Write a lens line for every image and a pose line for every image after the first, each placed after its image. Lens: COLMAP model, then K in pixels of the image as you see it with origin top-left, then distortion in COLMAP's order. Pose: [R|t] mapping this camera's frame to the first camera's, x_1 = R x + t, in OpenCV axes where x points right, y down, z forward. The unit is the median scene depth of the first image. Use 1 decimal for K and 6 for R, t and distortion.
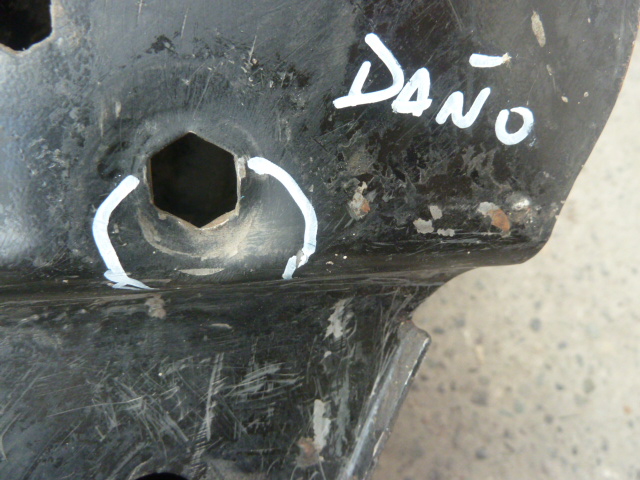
lens RADIAL K [[488.1, 0, 319.4], [0, 488.1, 241.4], [0, 0, 1]] dist [-0.025791, -0.003575]
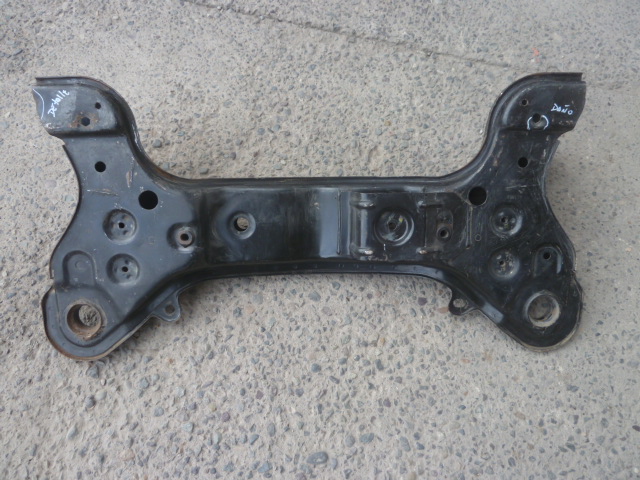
lens RADIAL K [[488.1, 0, 320.6], [0, 488.1, 240.8], [0, 0, 1]] dist [-0.025791, -0.003575]
pose [[0.979956, 0.025666, -0.197555, -0.605765], [-0.043052, 0.995517, -0.084220, 0.808708], [0.194508, 0.091037, 0.976667, -2.218349]]
